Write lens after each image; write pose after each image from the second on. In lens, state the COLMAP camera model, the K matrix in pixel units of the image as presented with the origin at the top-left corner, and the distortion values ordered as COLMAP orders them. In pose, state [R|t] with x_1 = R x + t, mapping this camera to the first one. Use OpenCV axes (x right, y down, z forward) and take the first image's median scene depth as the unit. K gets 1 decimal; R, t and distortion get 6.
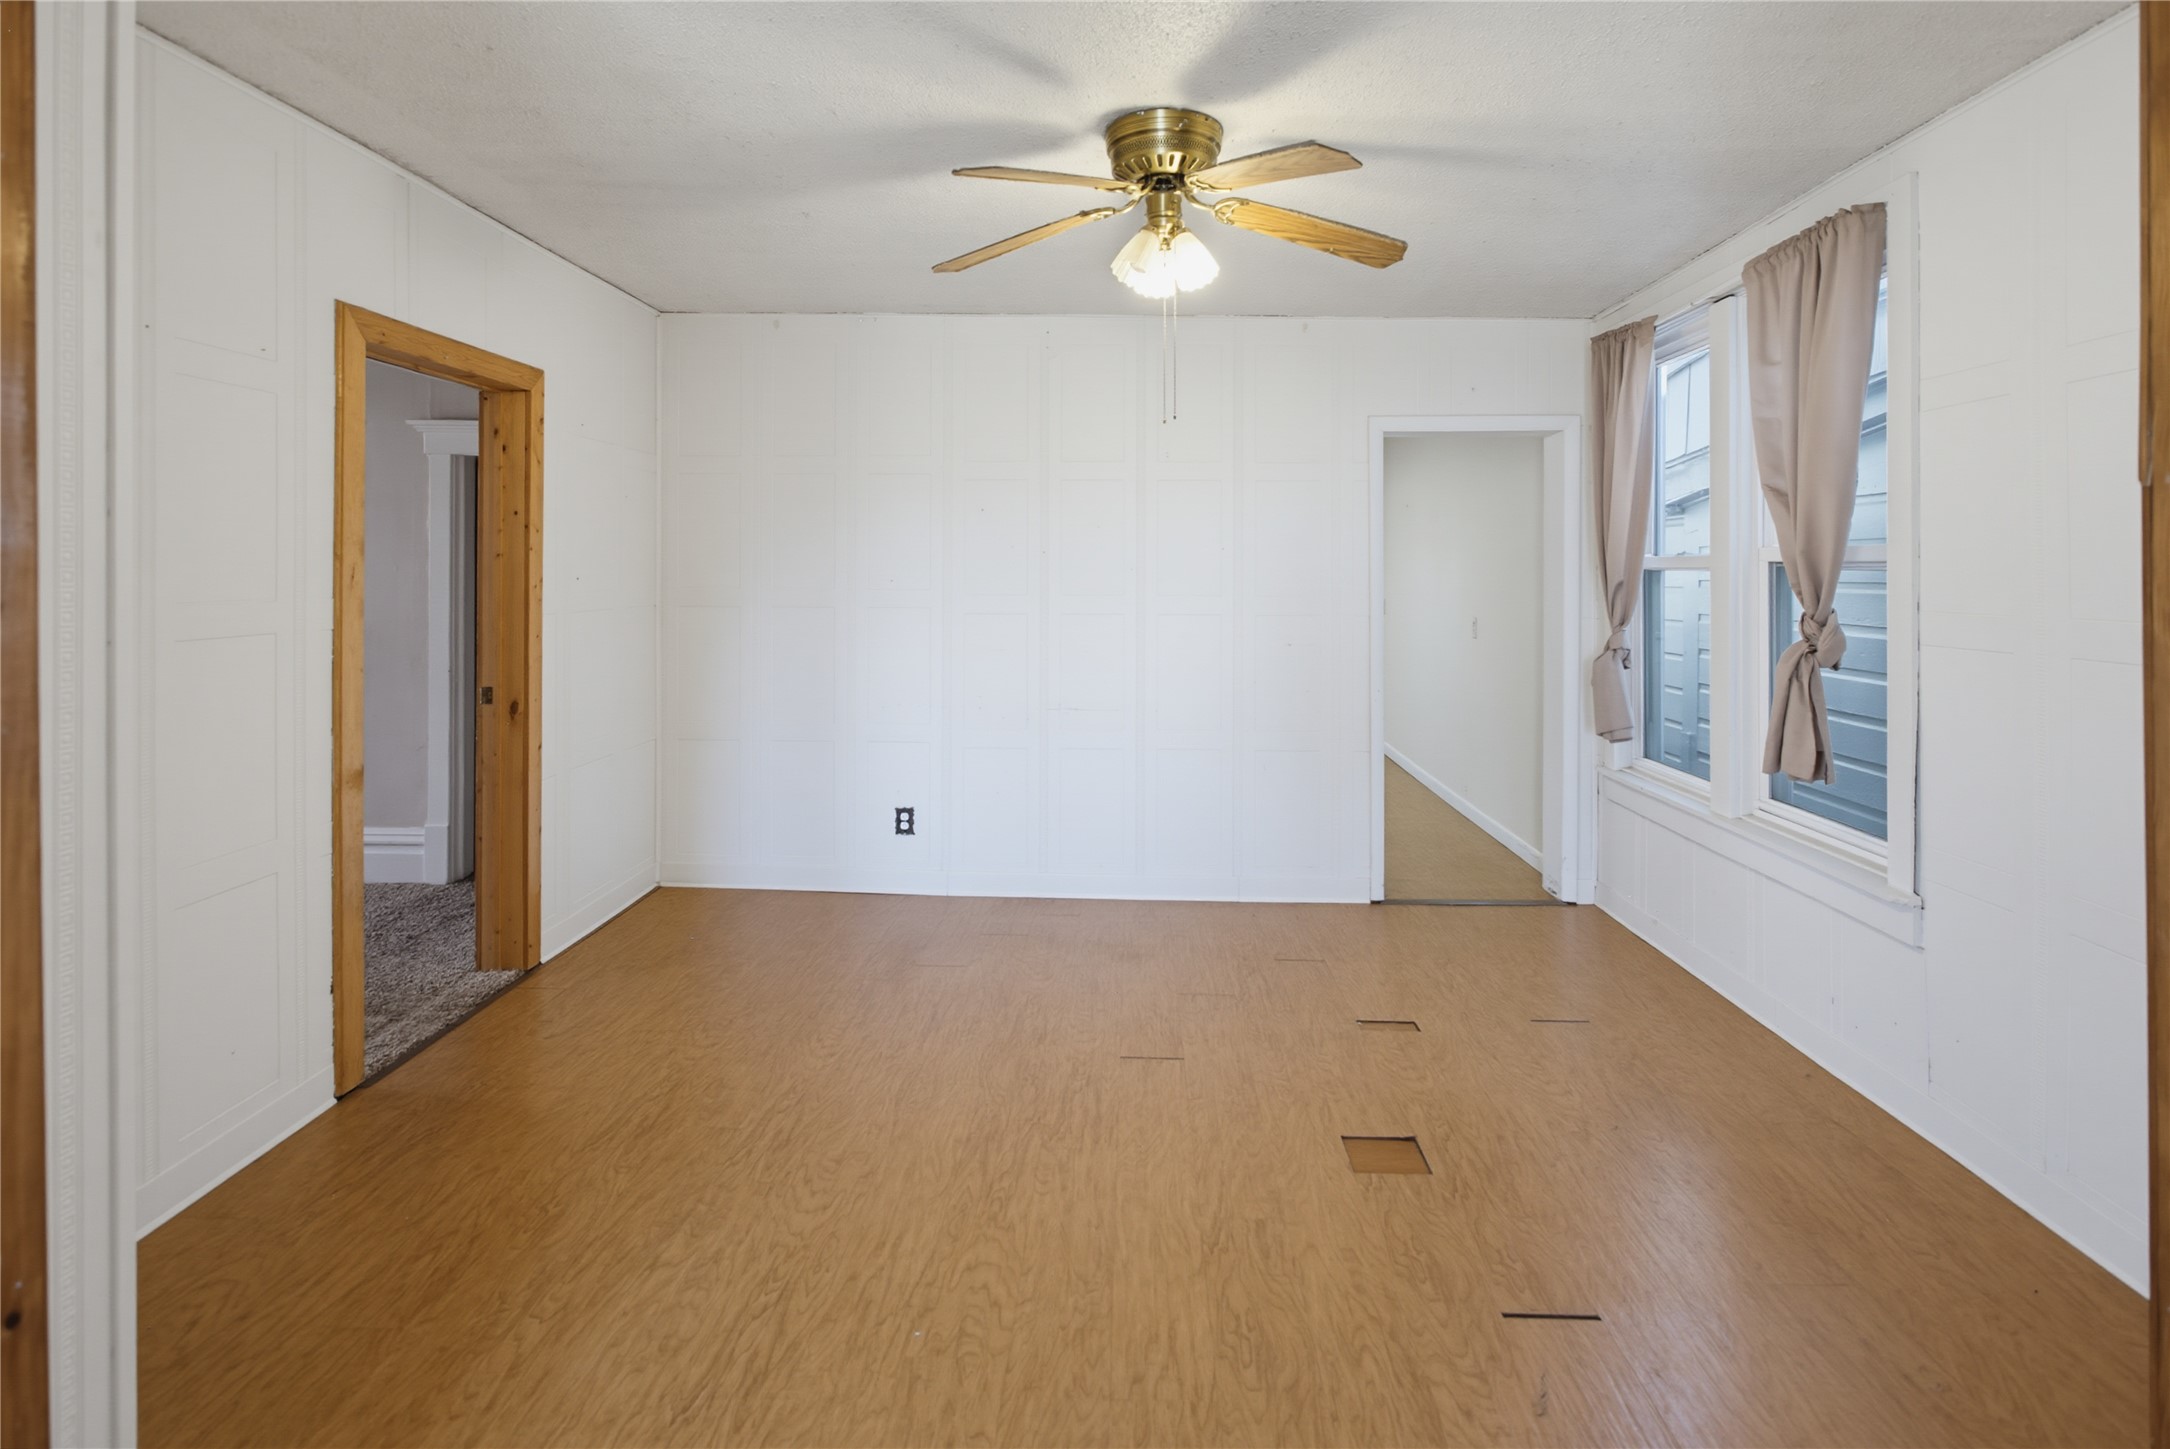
lens RADIAL K [[1058.1, 0, 1097.9], [0, 1058.1, 578.0], [0, 0, 1]] dist [-0.000226, 0.000043]
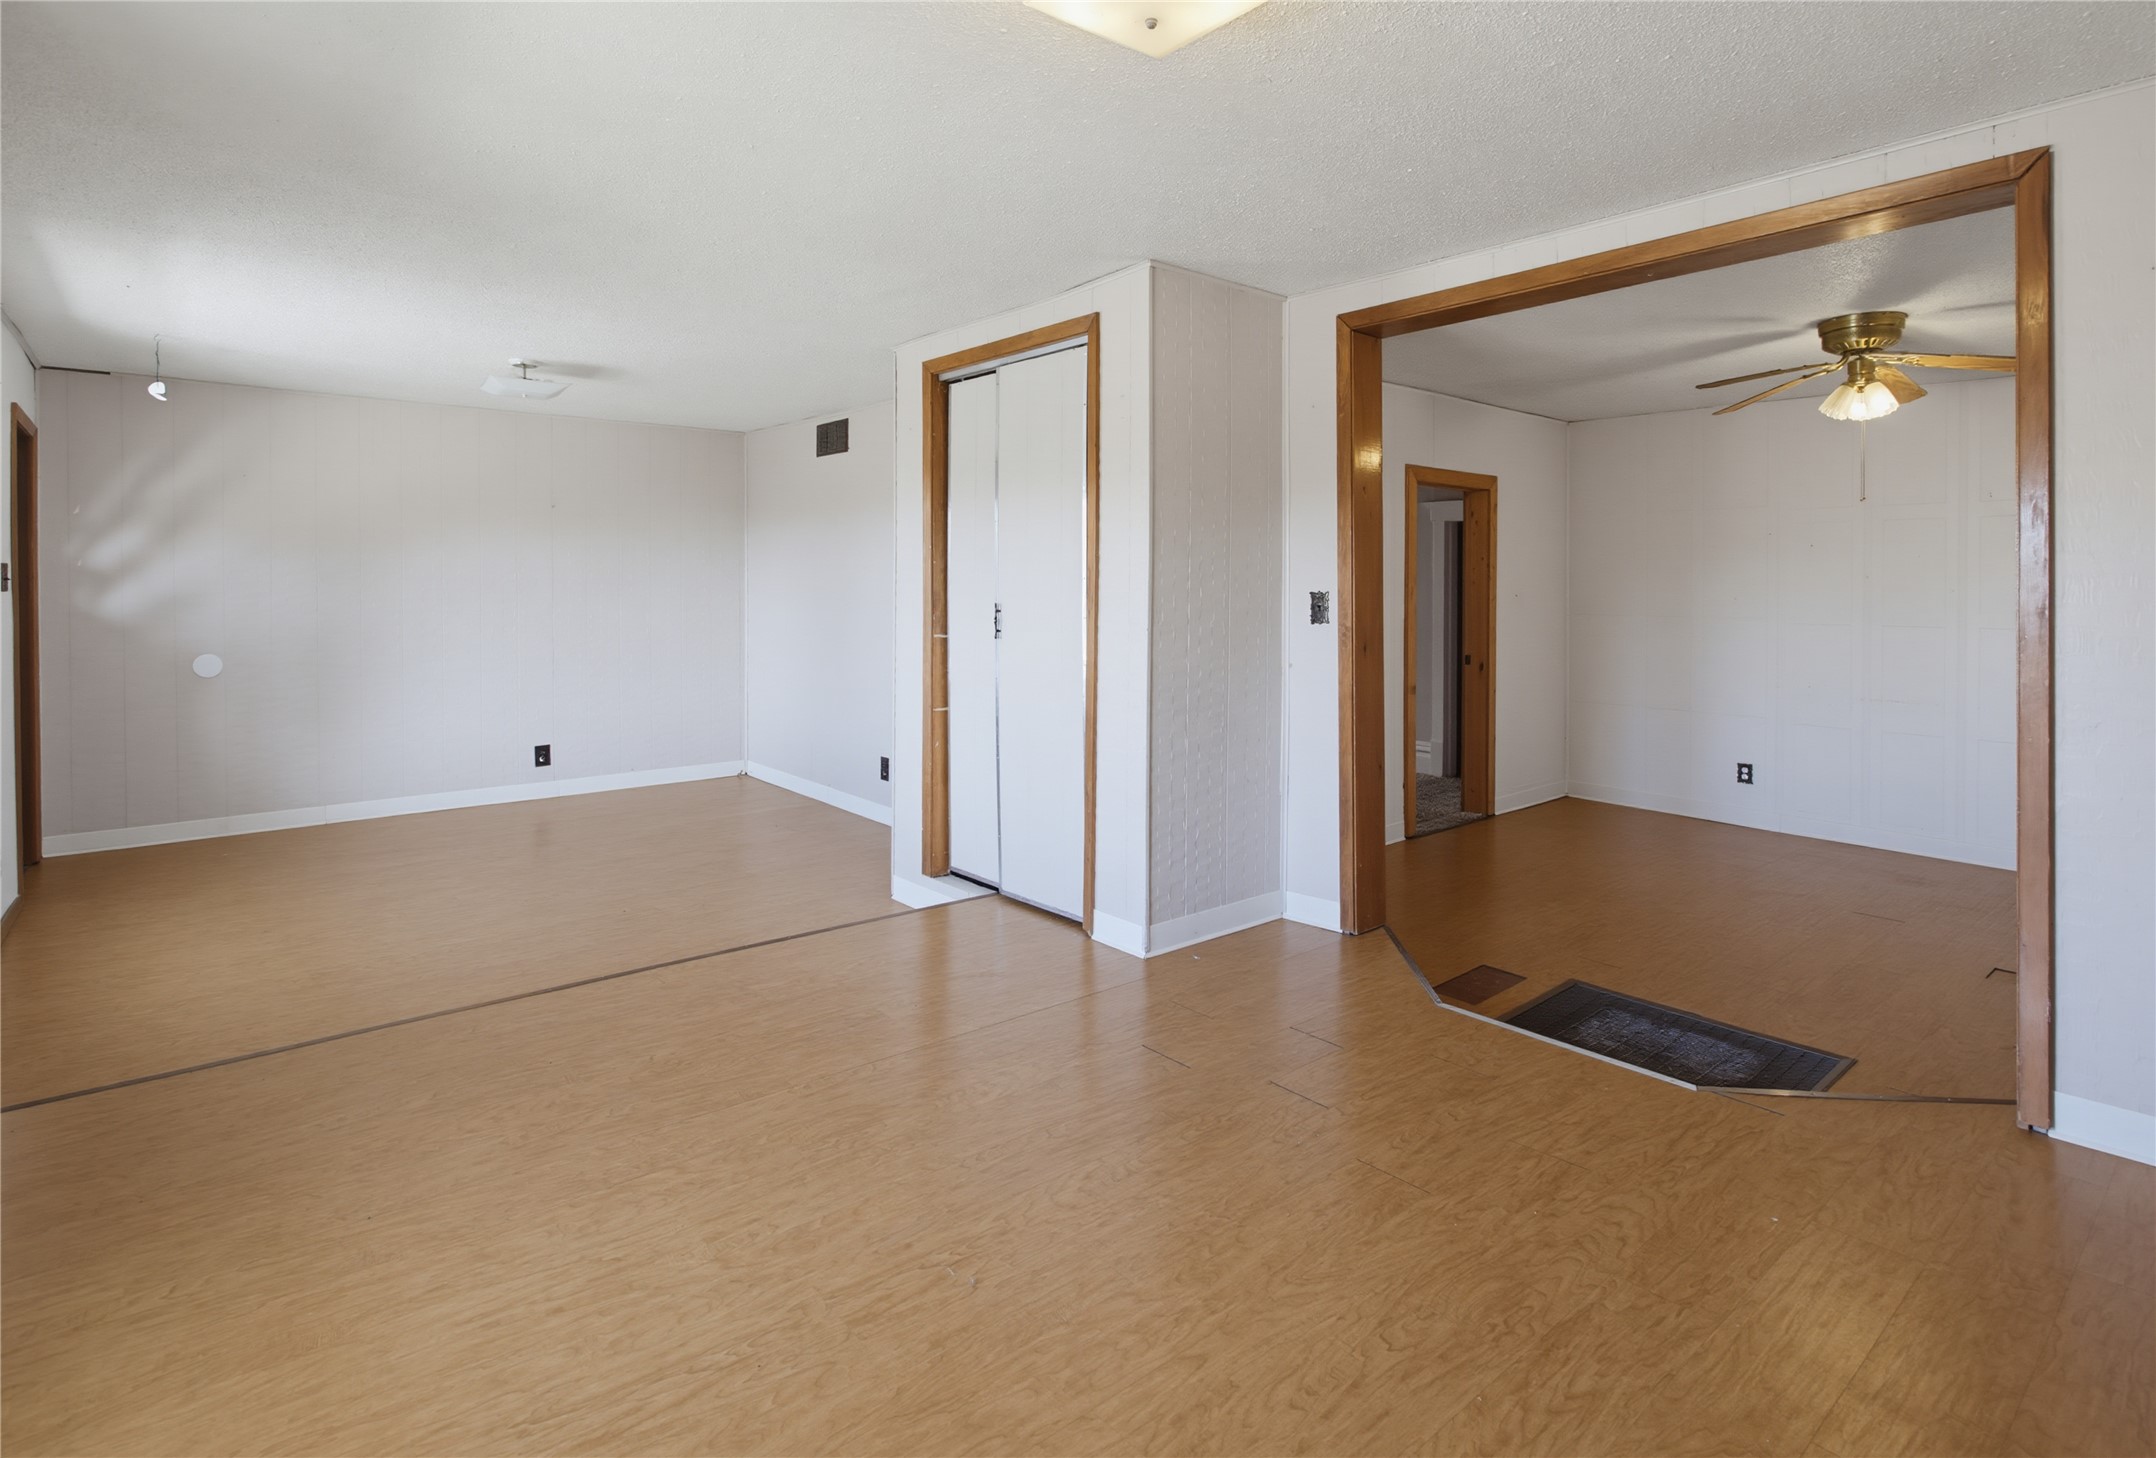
lens RADIAL K [[1094.4, 0, 1088.9], [0, 1094.4, 589.0], [0, 0, 1]] dist [-0.001534, 0.000303]
pose [[0.668417, 0.000327, -0.743787, 0.387777], [-0.003884, 0.999988, -0.003052, -0.002432], [0.743777, 0.004929, 0.668410, -0.743990]]
